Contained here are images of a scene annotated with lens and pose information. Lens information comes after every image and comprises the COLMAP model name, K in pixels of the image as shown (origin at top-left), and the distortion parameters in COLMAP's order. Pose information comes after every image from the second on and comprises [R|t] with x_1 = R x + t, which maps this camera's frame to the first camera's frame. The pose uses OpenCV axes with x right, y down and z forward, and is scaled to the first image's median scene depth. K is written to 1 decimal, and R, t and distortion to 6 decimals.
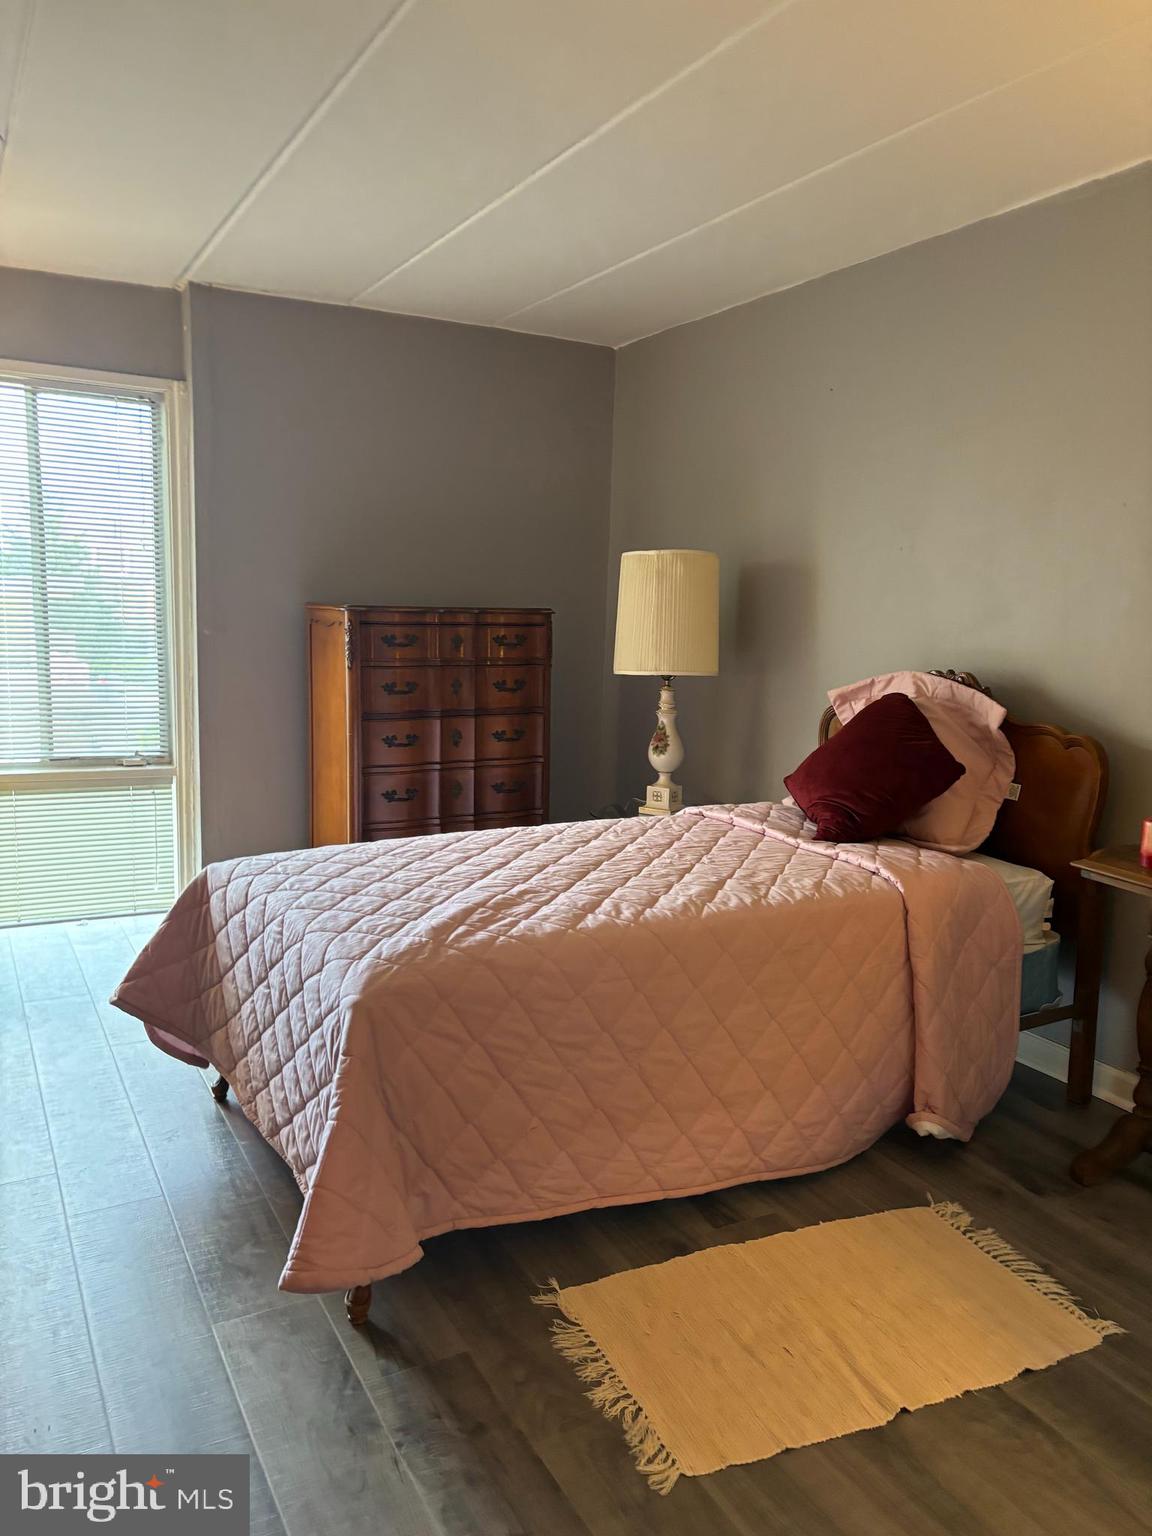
lens RADIAL K [[1164.1, 0, 579.0], [0, 1164.1, 753.5], [0, 0, 1]] dist [0.045507, -0.038848]
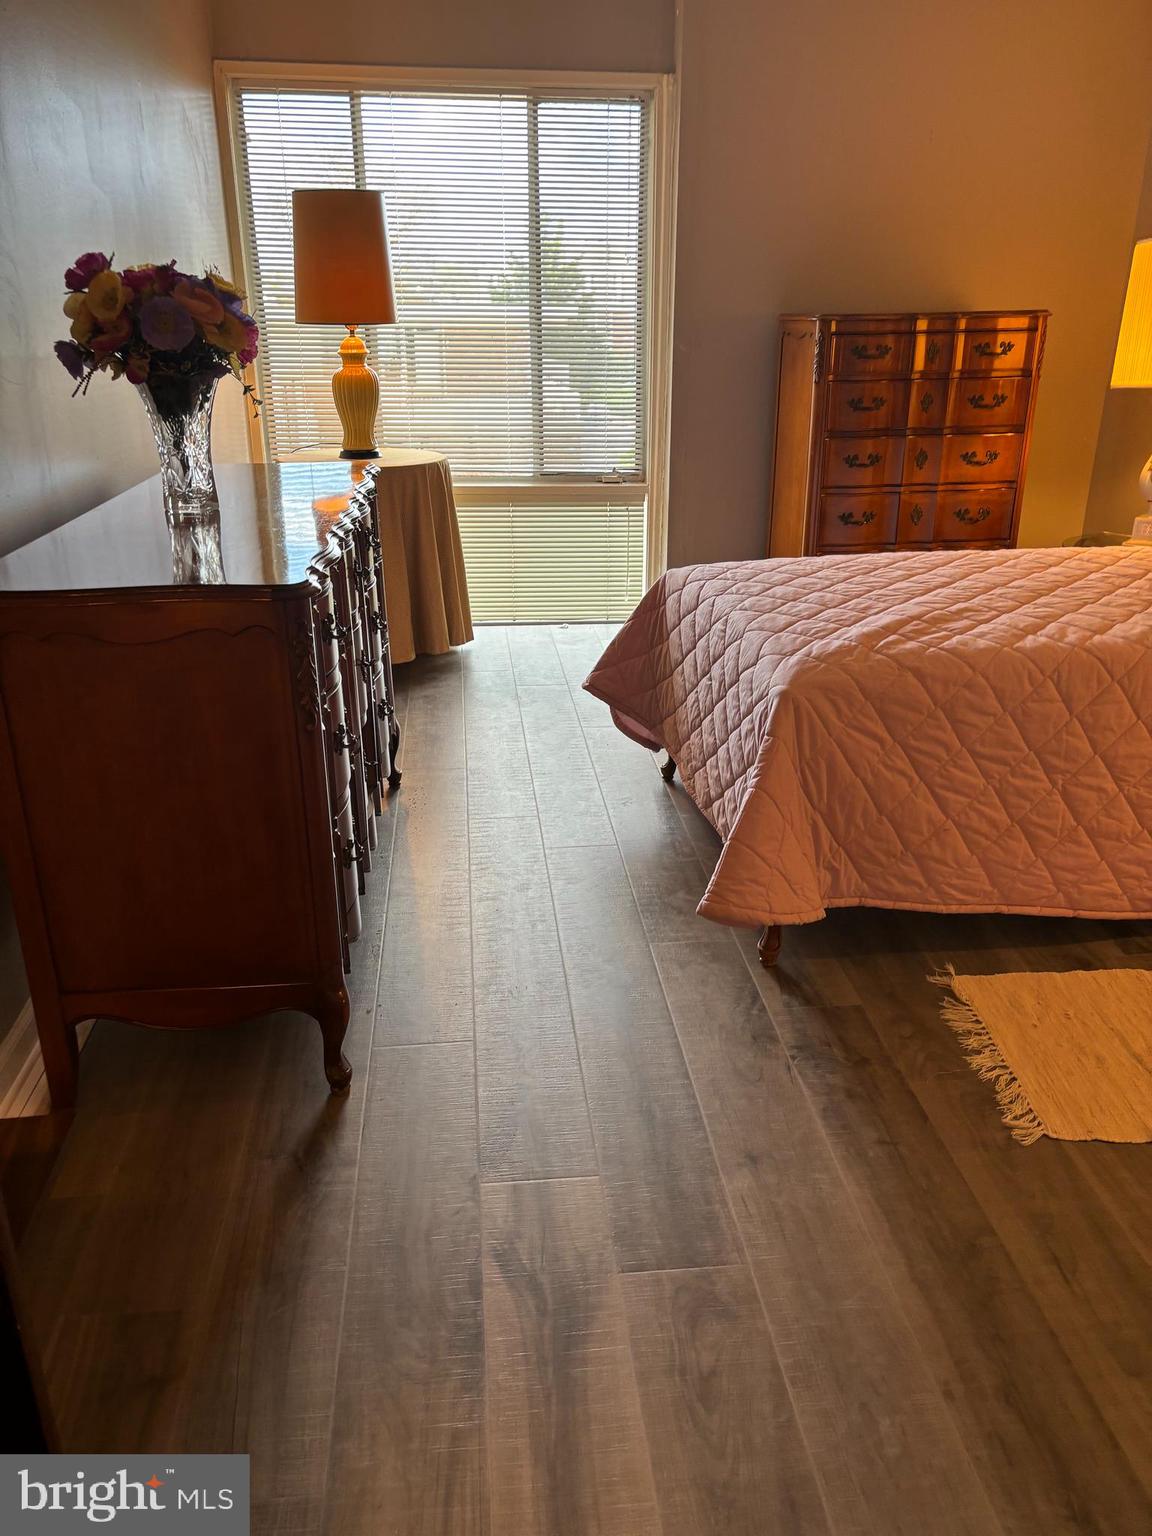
lens RADIAL K [[1164.1, 0, 574.0], [0, 1164.1, 778.1], [0, 0, 1]] dist [0.045507, -0.038848]
pose [[0.920585, 0.118770, -0.372044, 0.035803], [-0.026357, 0.969357, 0.244238, 0.023009], [0.389651, -0.215036, 0.895506, -0.059296]]
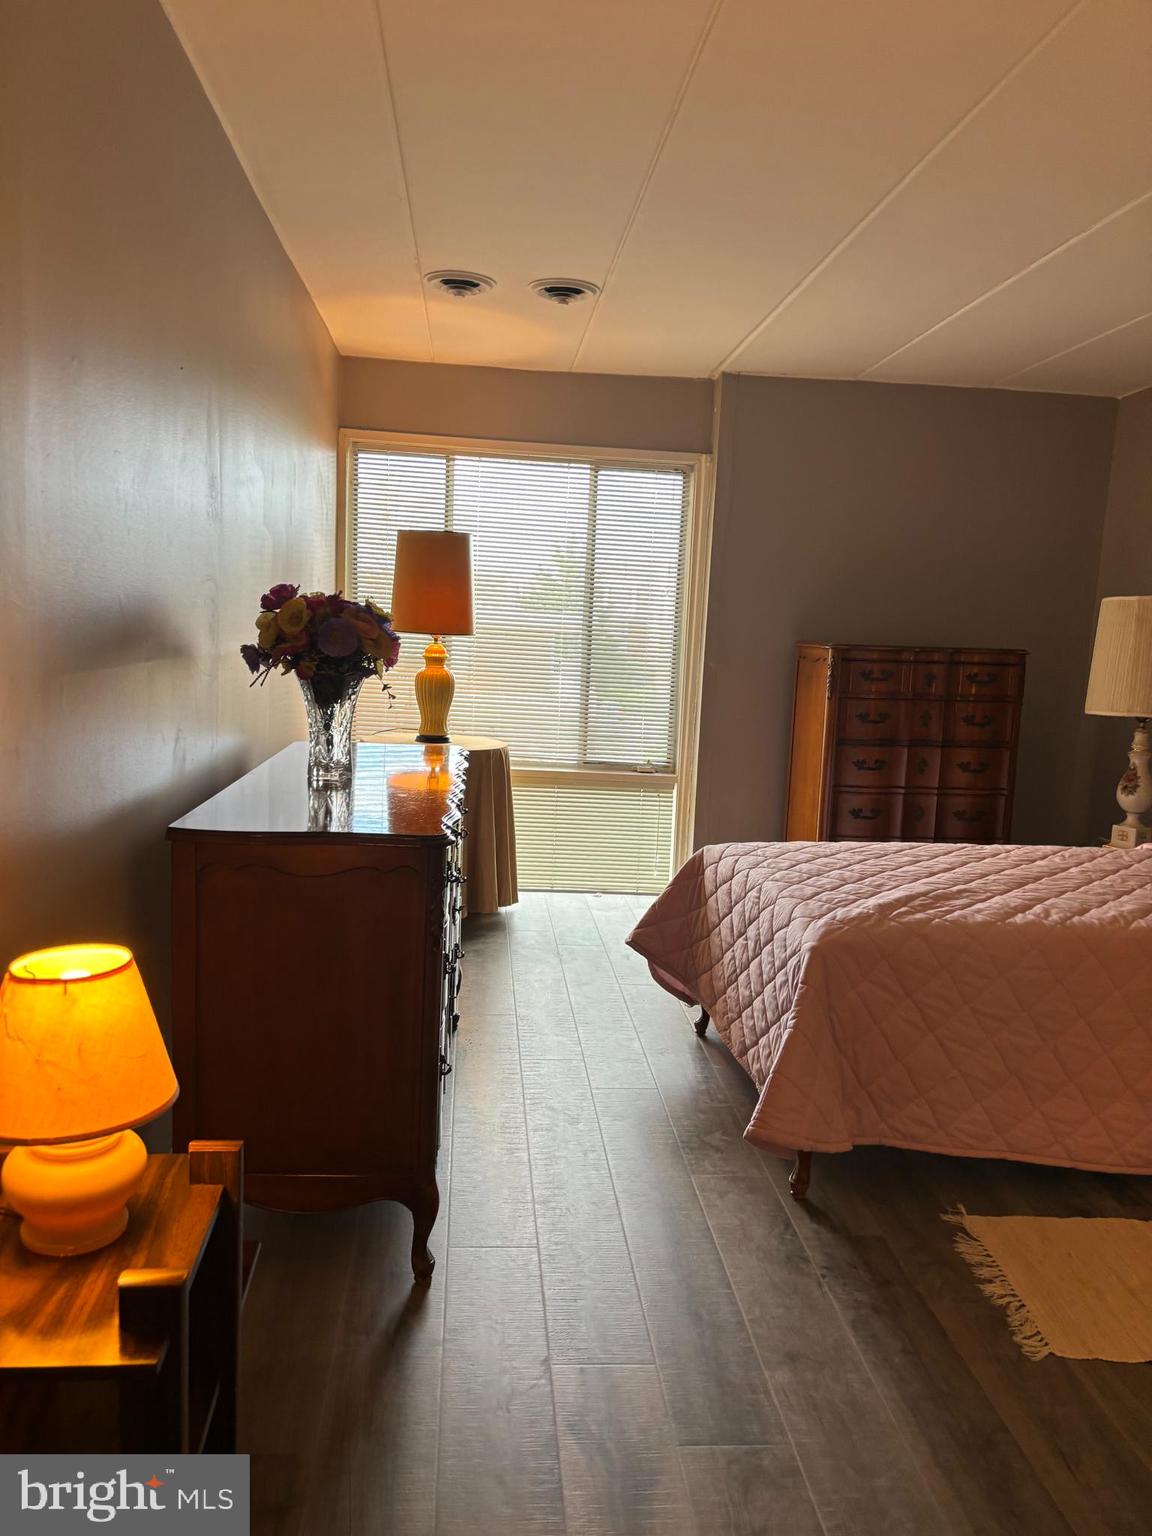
lens RADIAL K [[1164.1, 0, 564.7], [0, 1164.1, 782.7], [0, 0, 1]] dist [0.045507, -0.038848]
pose [[0.912788, 0.071235, -0.402174, 0.053630], [-0.073695, 0.997237, 0.009375, 0.029405], [0.401730, 0.021080, 0.915515, -0.249030]]
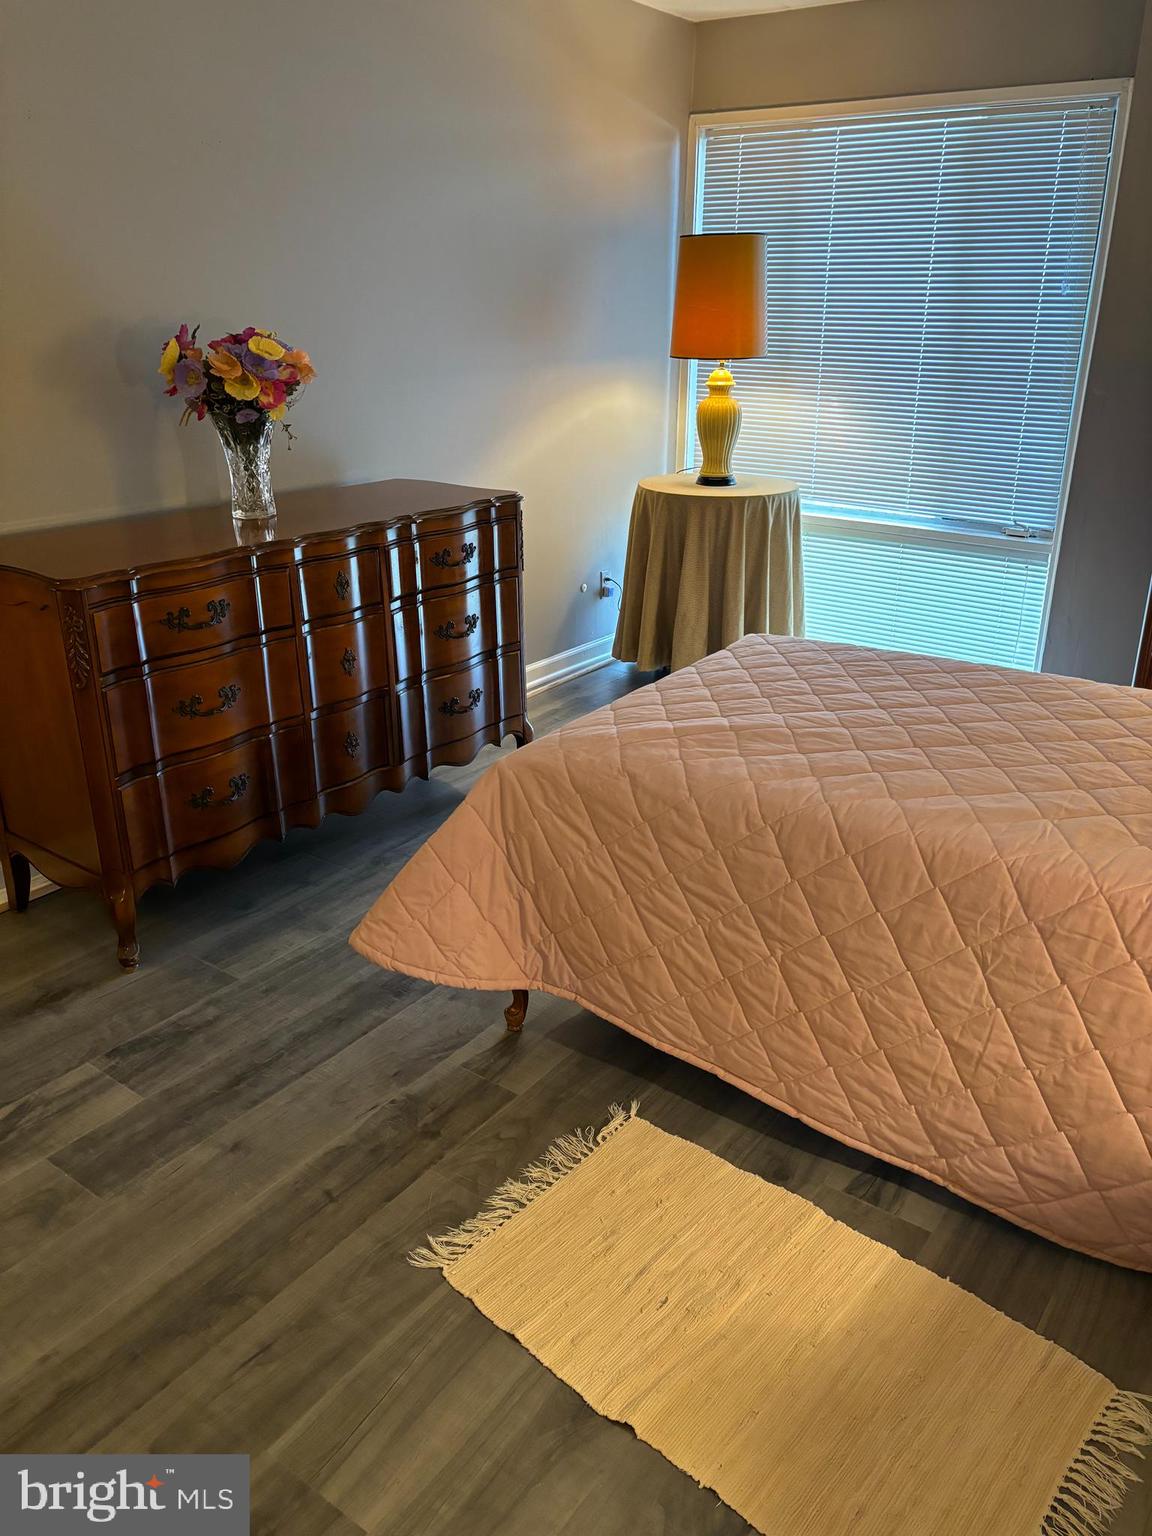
lens RADIAL K [[1164.1, 0, 580.6], [0, 1164.1, 763.0], [0, 0, 1]] dist [0.045507, -0.038848]
pose [[0.417677, 0.308049, -0.854782, 0.628852], [-0.112484, 0.951066, 0.287785, -0.089420], [0.901606, -0.024052, 0.431889, 0.477016]]
